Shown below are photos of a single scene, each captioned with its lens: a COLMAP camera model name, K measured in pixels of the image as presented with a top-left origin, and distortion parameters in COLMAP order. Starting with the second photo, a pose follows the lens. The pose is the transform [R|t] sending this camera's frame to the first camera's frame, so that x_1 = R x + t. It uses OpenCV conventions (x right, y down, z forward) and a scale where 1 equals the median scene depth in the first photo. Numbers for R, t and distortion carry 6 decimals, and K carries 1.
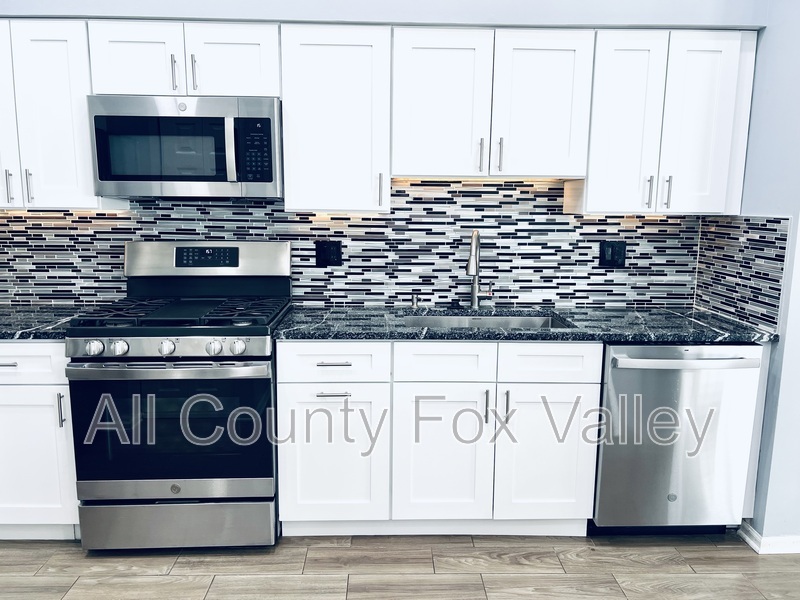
lens RADIAL K [[601.7, 0, 397.6], [0, 601.7, 298.7], [0, 0, 1]] dist [0.054493, -0.063380]
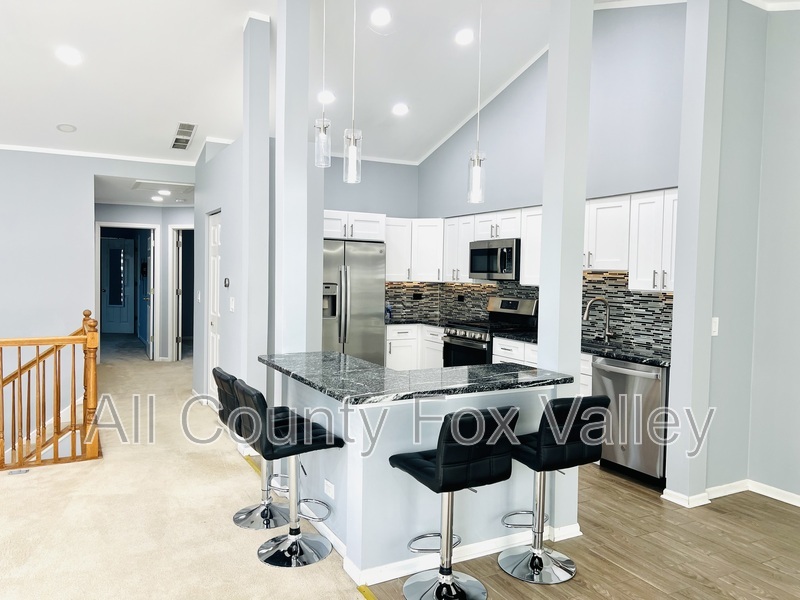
lens RADIAL K [[601.7, 0, 393.4], [0, 601.7, 297.0], [0, 0, 1]] dist [0.054493, -0.063380]
pose [[0.440435, 0.038165, -0.896973, 1.479099], [-0.155860, 0.987176, -0.034528, 0.046860], [0.884152, 0.155009, 0.440735, -0.381341]]
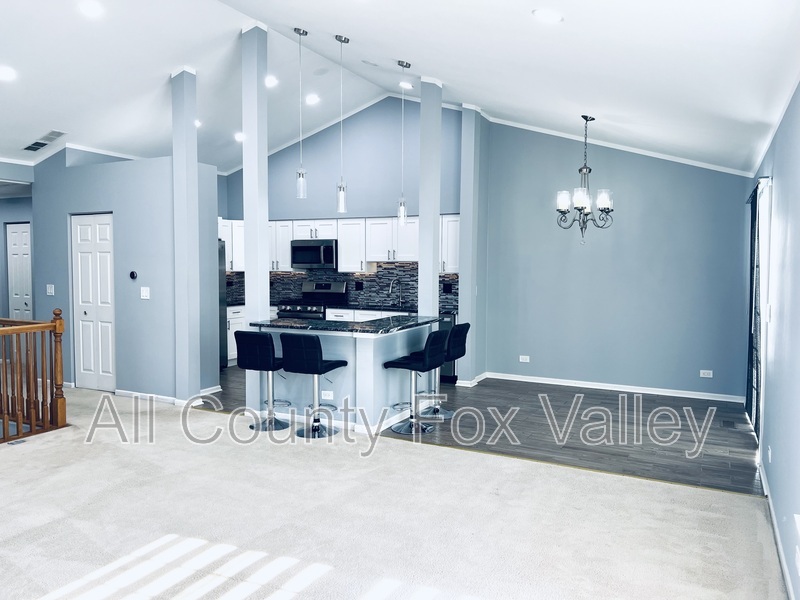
lens RADIAL K [[601.7, 0, 402.4], [0, 601.7, 300.7], [0, 0, 1]] dist [0.054493, -0.063380]
pose [[0.876860, 0.023217, -0.480185, 1.526567], [-0.071808, 0.993953, -0.083070, 0.230695], [0.475353, 0.107321, 0.873225, -1.512356]]
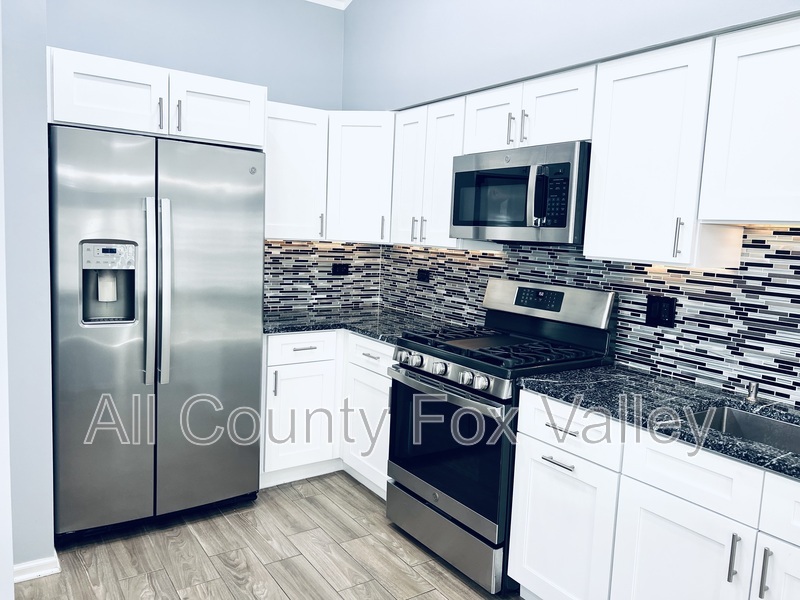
lens RADIAL K [[601.7, 0, 400.7], [0, 601.7, 293.4], [0, 0, 1]] dist [0.054493, -0.063380]
pose [[0.542218, 0.103266, -0.833868, 0.400945], [-0.172467, 0.984966, 0.009832, -0.045930], [0.822347, 0.138484, 0.551876, 0.228617]]
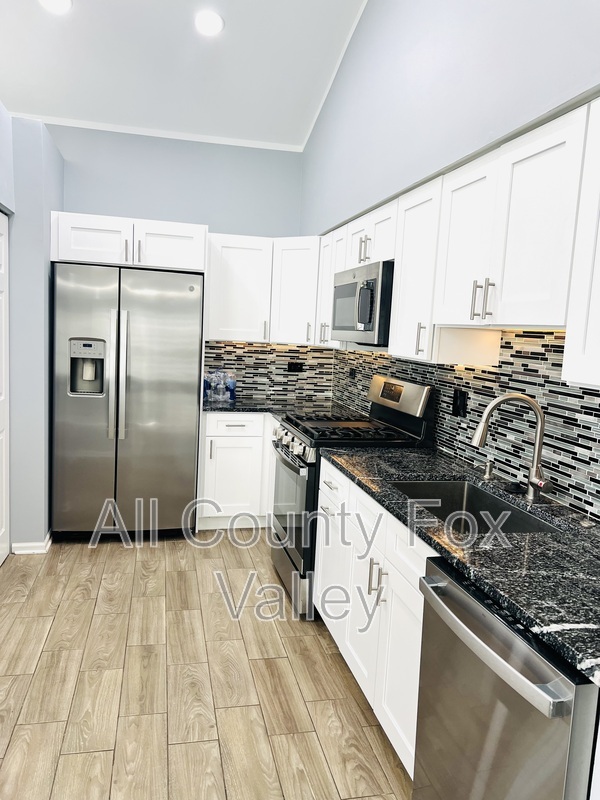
lens RADIAL K [[601.7, 0, 295.5], [0, 601.7, 407.2], [0, 0, 1]] dist [0.054493, -0.063380]
pose [[0.190775, 0.128848, -0.973141, 0.807345], [-0.203908, 0.974926, 0.089110, -0.103938], [0.960222, 0.181431, 0.212264, 0.540148]]
